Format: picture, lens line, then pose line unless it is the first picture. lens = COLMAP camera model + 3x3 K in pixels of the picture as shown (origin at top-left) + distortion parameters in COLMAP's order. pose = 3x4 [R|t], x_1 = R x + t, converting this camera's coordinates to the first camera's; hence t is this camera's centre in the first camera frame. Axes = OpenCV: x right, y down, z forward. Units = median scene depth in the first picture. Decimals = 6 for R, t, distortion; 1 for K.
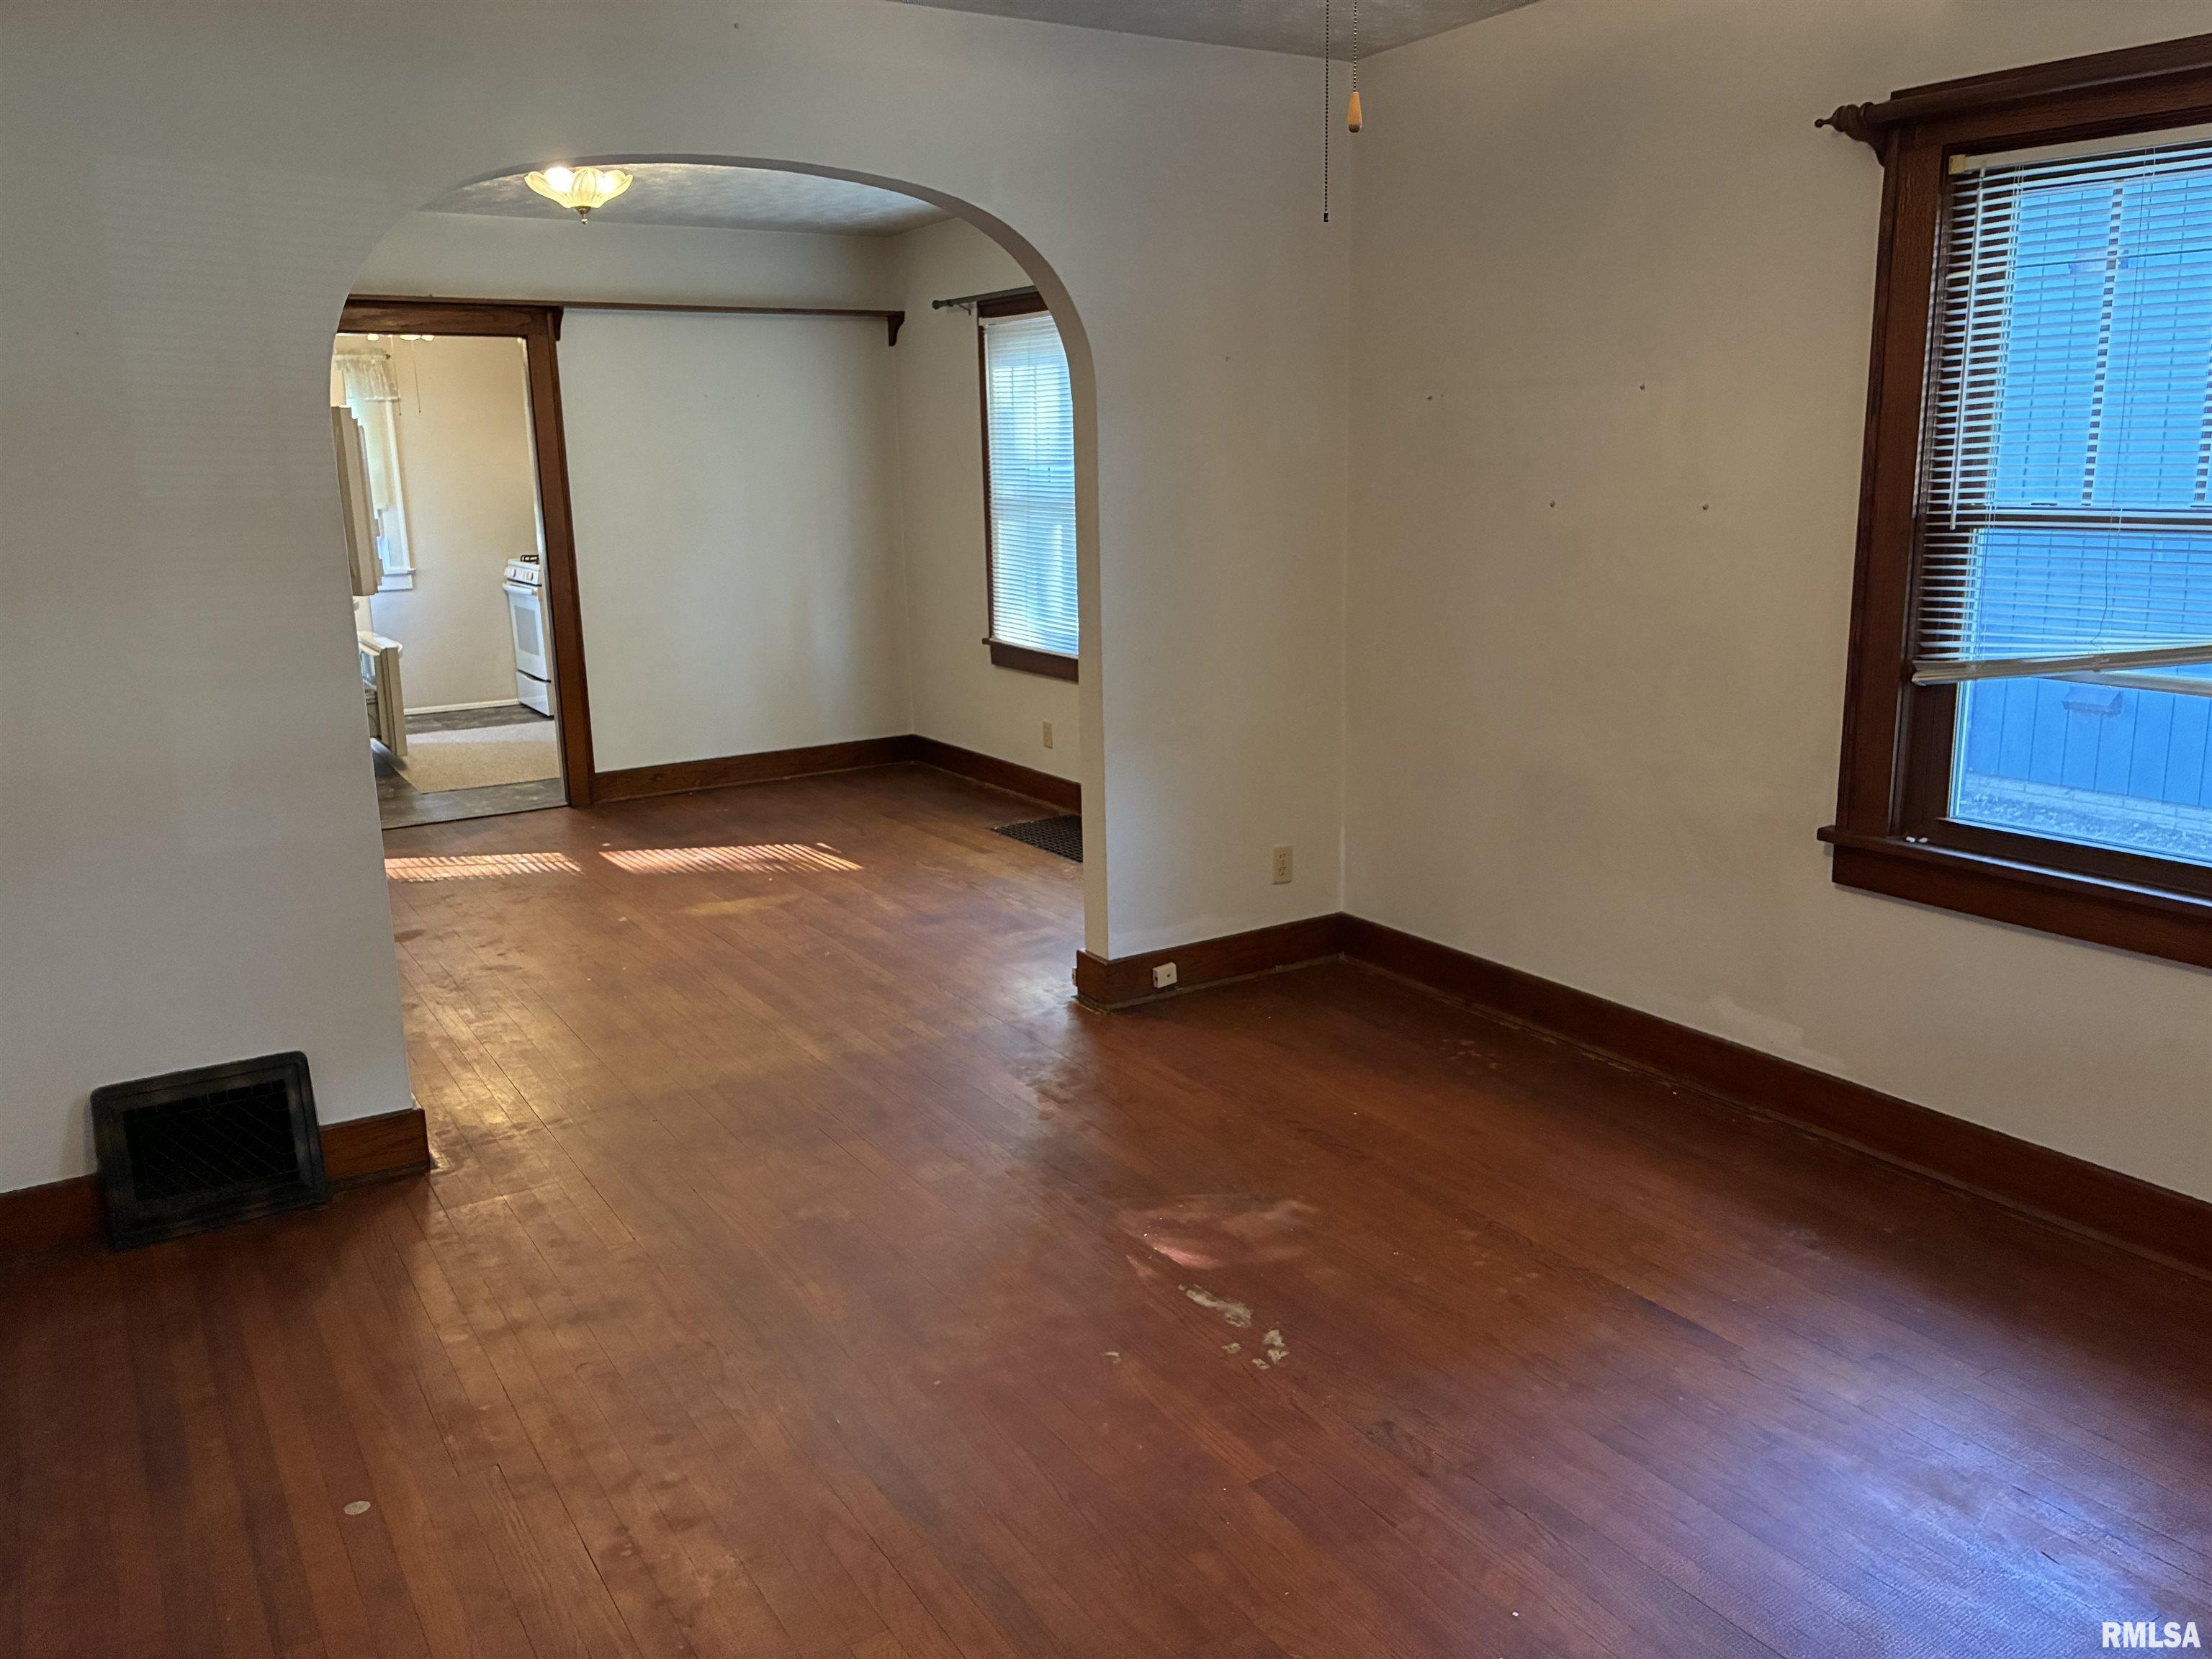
lens RADIAL K [[1667.1, 0, 1094.5], [0, 1667.1, 830.2], [0, 0, 1]] dist [0.019237, -0.027118]
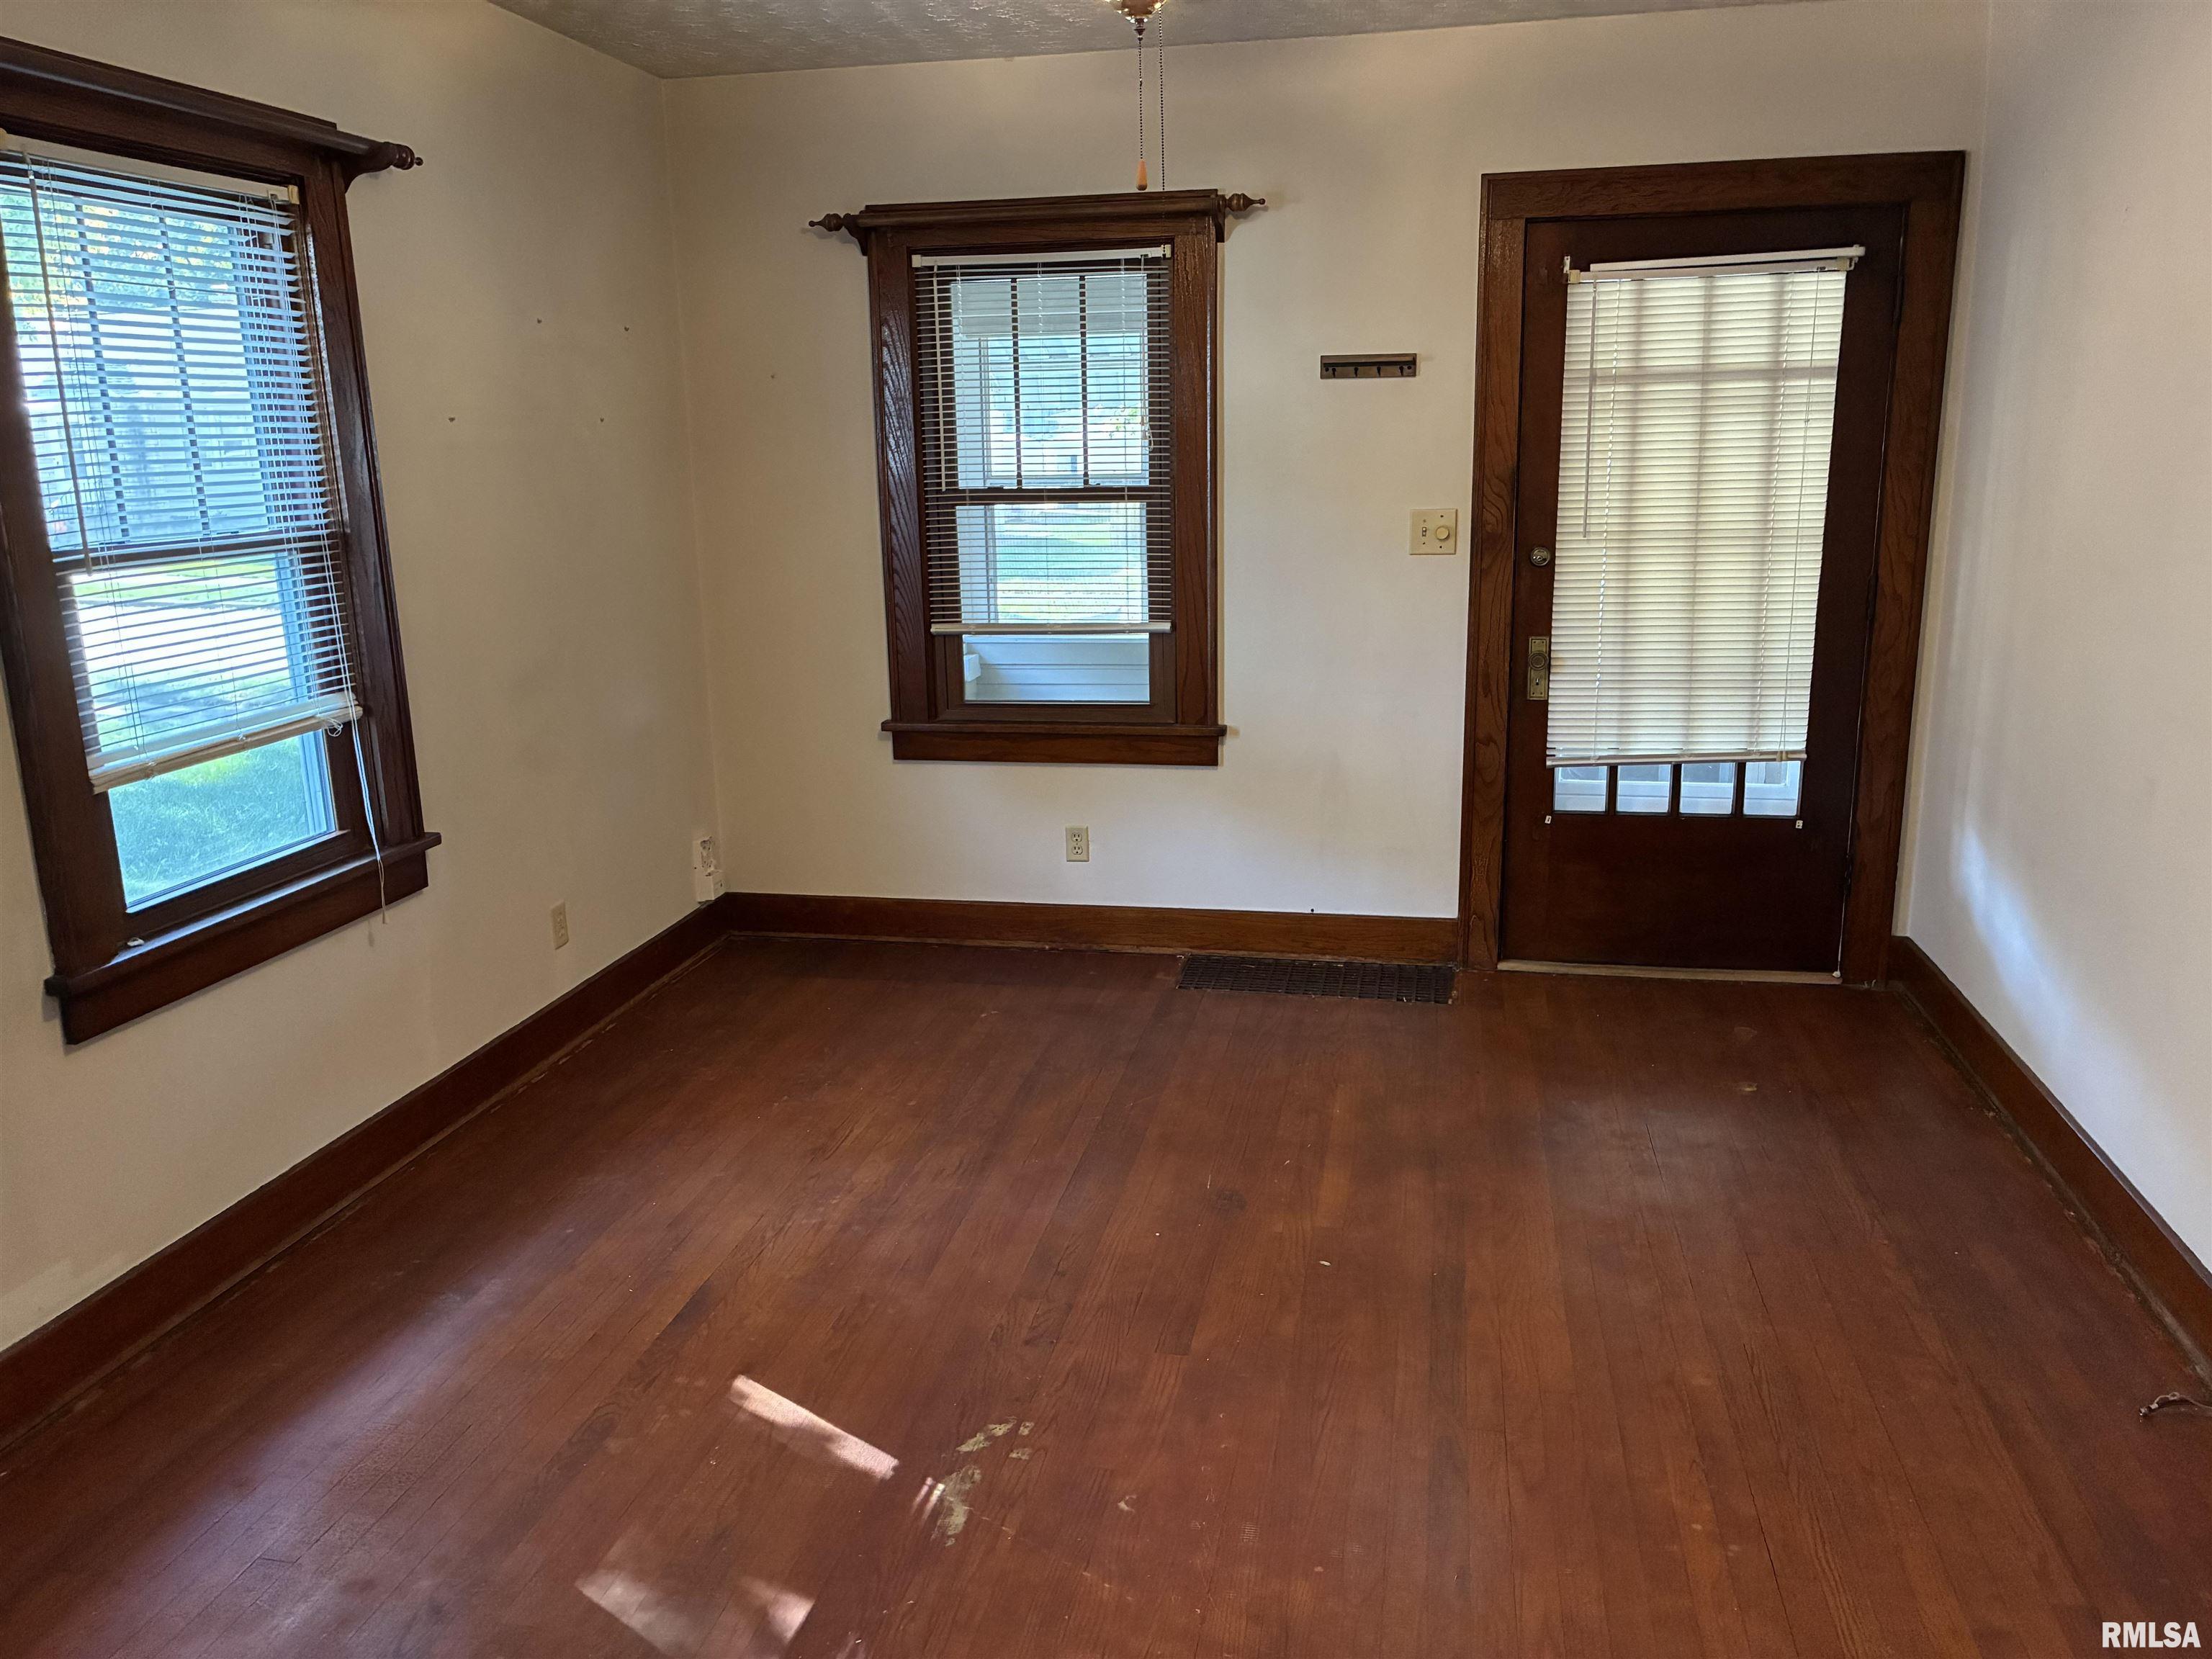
lens RADIAL K [[1667.1, 0, 1109.8], [0, 1667.1, 836.6], [0, 0, 1]] dist [0.019237, -0.027118]
pose [[-0.722150, -0.125420, 0.680271, -0.554083], [0.206593, 0.899438, 0.385138, -0.339532], [-0.660166, 0.418667, -0.623618, 1.499698]]
